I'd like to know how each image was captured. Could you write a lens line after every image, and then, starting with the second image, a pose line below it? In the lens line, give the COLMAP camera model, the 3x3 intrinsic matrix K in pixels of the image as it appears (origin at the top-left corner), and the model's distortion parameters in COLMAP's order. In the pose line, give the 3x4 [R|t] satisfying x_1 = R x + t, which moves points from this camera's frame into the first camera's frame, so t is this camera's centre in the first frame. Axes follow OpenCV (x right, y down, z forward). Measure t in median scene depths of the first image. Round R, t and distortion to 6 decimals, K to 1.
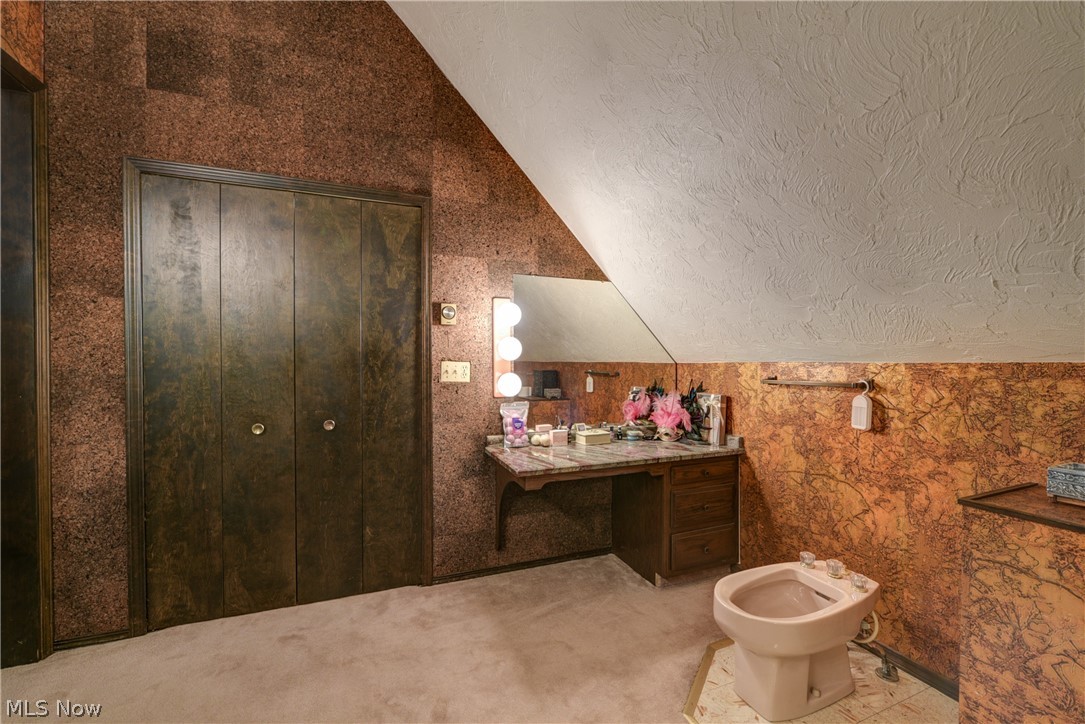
lens RADIAL K [[425.5, 0, 540.6], [0, 425.5, 365.7], [0, 0, 1]] dist [0.002940, 0.000270]
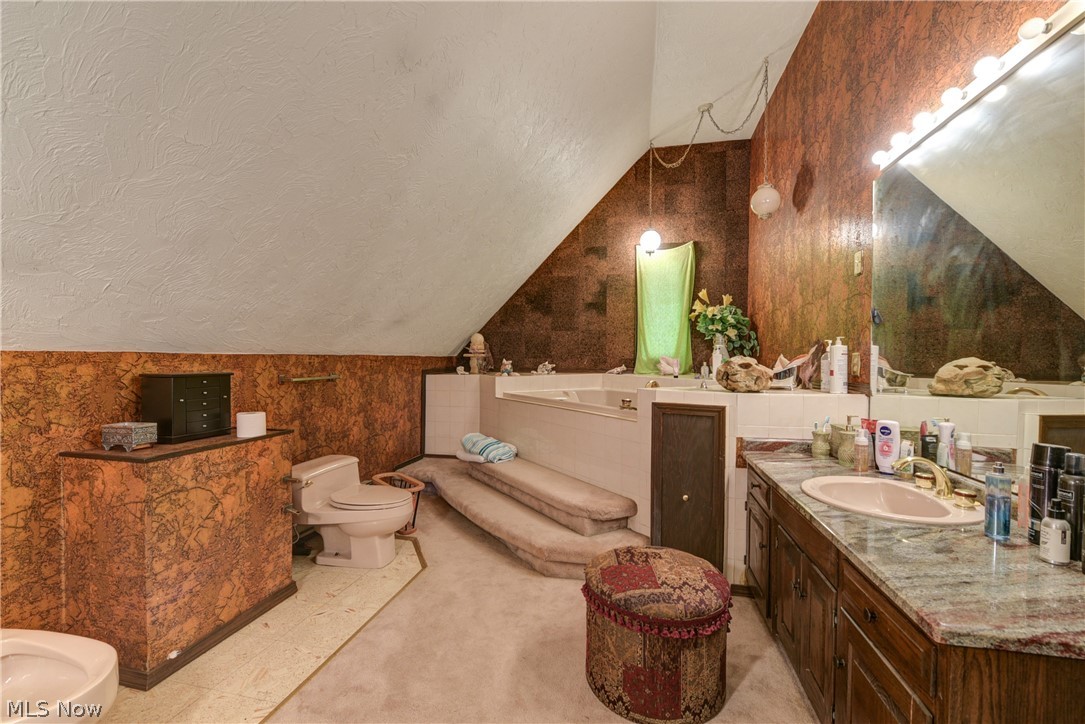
lens RADIAL K [[447.5, 0, 542.2], [0, 447.5, 362.6], [0, 0, 1]] dist [-0.003258, -0.000492]
pose [[-0.823016, -0.009158, 0.567944, -0.639158], [-0.002045, 0.999911, 0.013161, 0.005205], [-0.568014, 0.009670, -0.822962, 1.231223]]
